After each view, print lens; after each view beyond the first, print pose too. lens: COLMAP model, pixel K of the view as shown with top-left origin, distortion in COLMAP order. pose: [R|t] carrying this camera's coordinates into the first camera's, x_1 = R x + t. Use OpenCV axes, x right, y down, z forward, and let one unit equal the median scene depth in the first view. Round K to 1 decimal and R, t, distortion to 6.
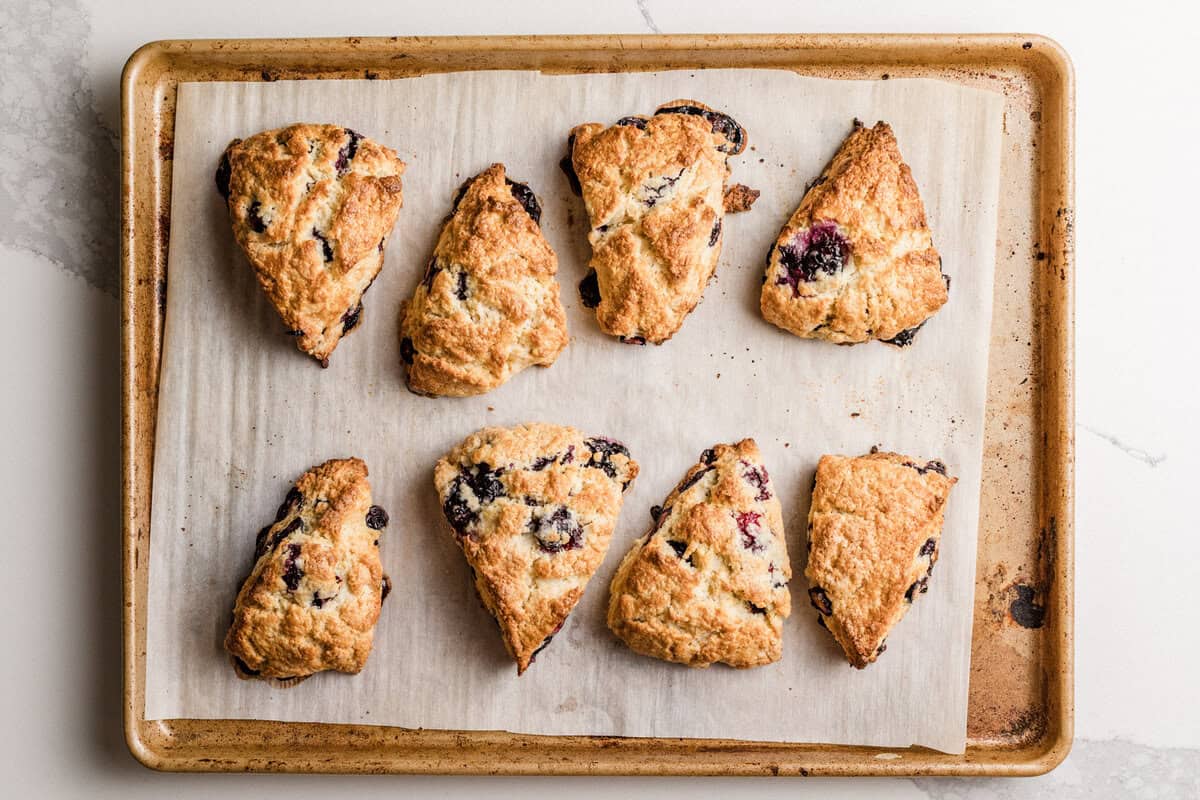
lens RADIAL K [[1803.5, 0, 602.0], [0, 1803.5, 403.6], [0, 0, 1]] dist [-0.013605, 0.000000]
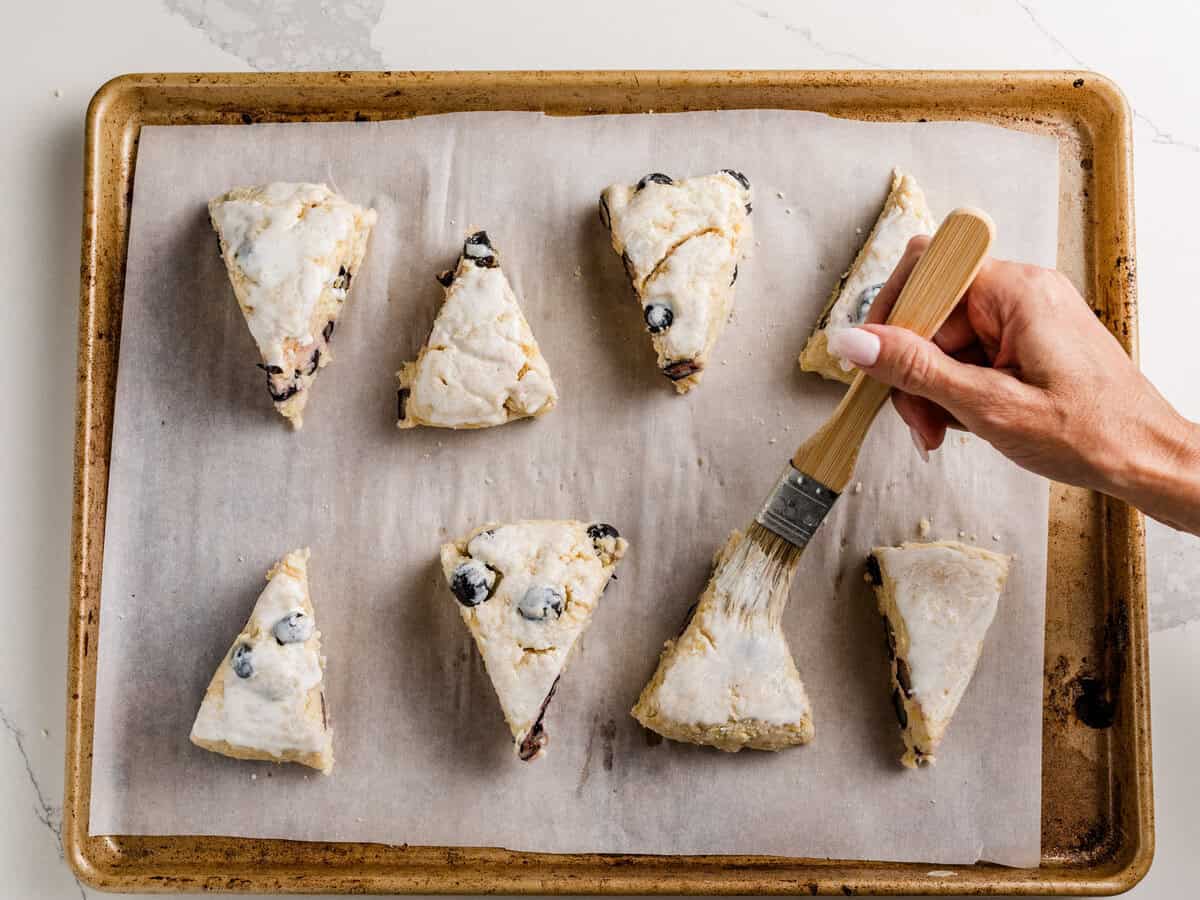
lens RADIAL K [[1735.4, 0, 595.8], [0, 1735.4, 447.4], [0, 0, 1]] dist [-0.004369, 0.000000]
pose [[0.999893, 0.003548, 0.014201, -0.021610], [-0.001980, 0.994047, -0.108933, 0.081739], [-0.014503, 0.108893, 0.993948, 0.143353]]
